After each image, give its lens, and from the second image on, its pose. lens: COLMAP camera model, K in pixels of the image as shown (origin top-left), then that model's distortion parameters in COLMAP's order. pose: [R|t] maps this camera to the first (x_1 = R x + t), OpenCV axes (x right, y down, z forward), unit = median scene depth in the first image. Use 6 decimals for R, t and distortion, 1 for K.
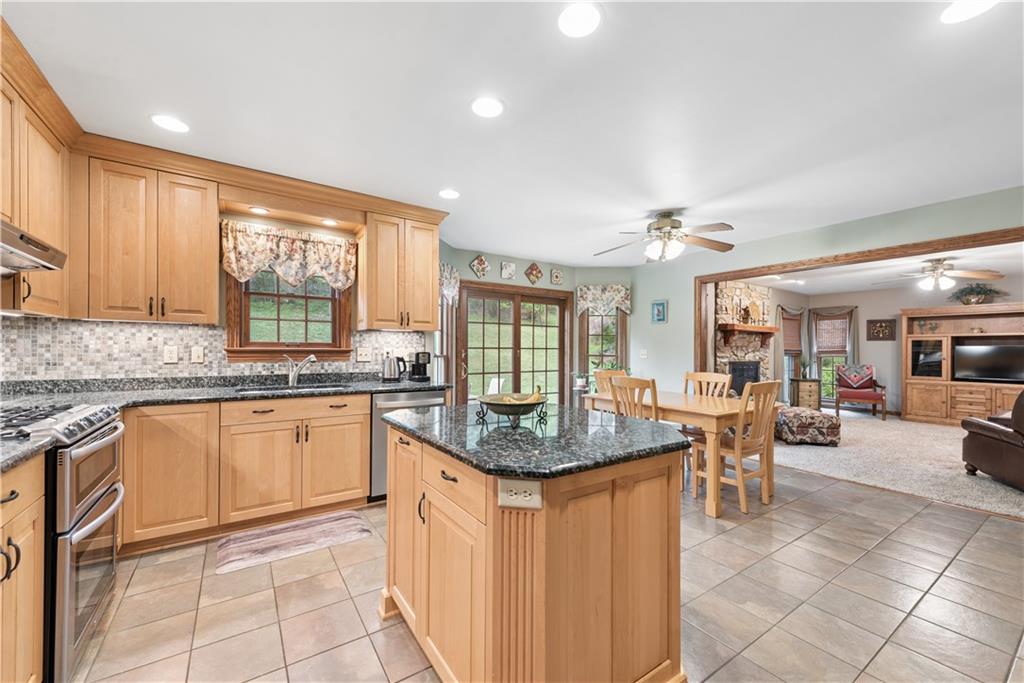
lens RADIAL K [[405.7, 0, 506.7], [0, 405.7, 349.1], [0, 0, 1]] dist [0.013373, -0.003507]
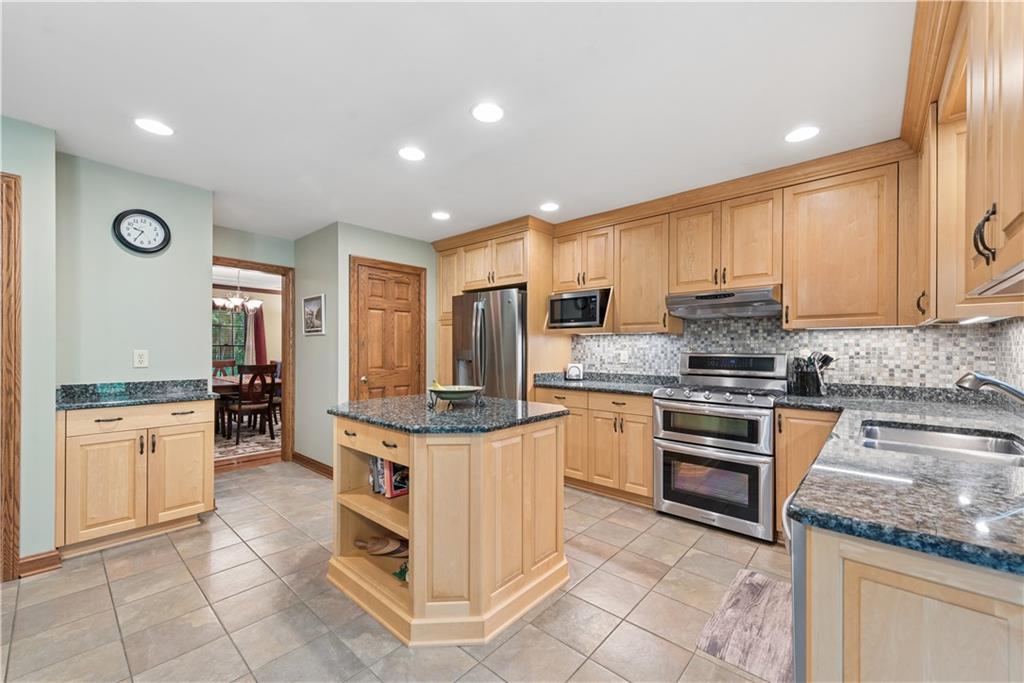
lens RADIAL K [[405.7, 0, 502.9], [0, 405.7, 347.8], [0, 0, 1]] dist [0.013373, -0.003507]
pose [[-0.970785, -0.014205, -0.239530, 0.064623], [-0.013133, 0.999895, -0.006070, -0.000864], [0.239591, -0.002746, -0.970870, 0.822752]]
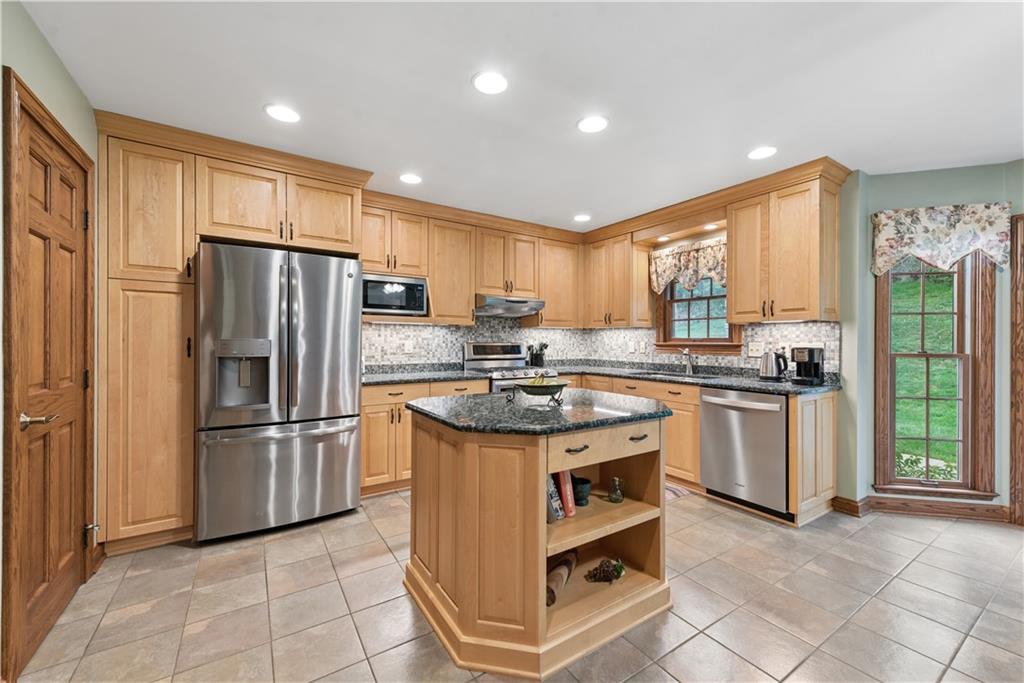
lens RADIAL K [[405.7, 0, 514.7], [0, 405.7, 344.1], [0, 0, 1]] dist [0.013373, -0.003507]
pose [[-0.014357, -0.003125, -0.999892, 0.438412], [-0.004947, 0.999983, -0.003055, 0.004728], [0.999885, 0.004903, -0.014373, 0.332659]]
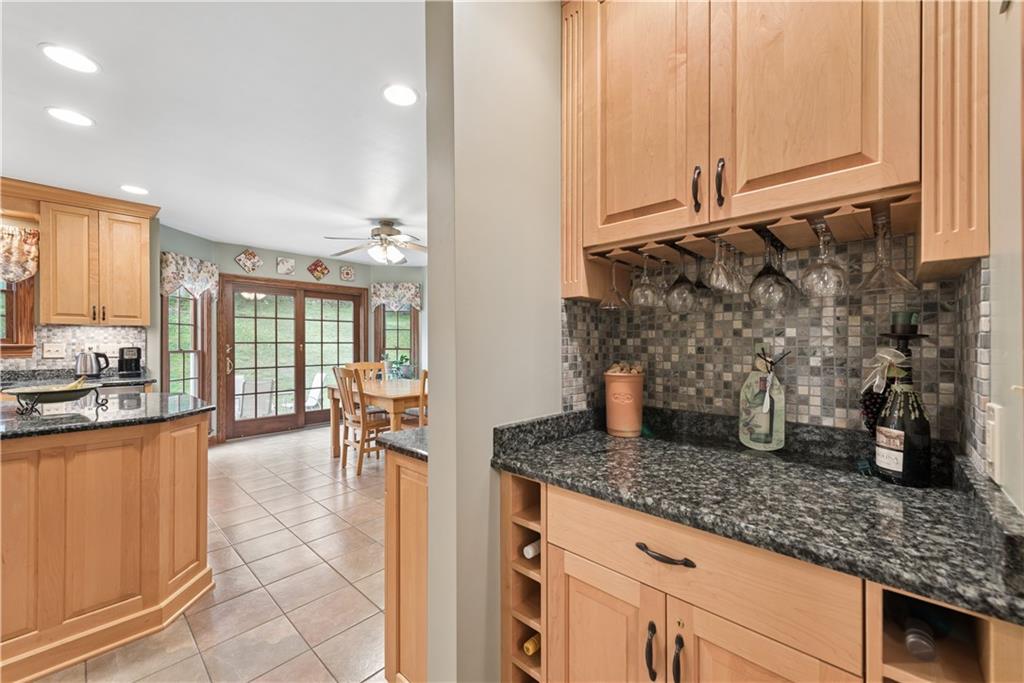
lens RADIAL K [[405.7, 0, 512.2], [0, 405.7, 341.4], [0, 0, 1]] dist [0.013373, -0.003507]
pose [[0.973215, -0.007552, 0.229774, 0.341728], [0.008772, 0.999952, -0.004289, 0.004163], [-0.229731, 0.006190, 0.973234, -0.127986]]
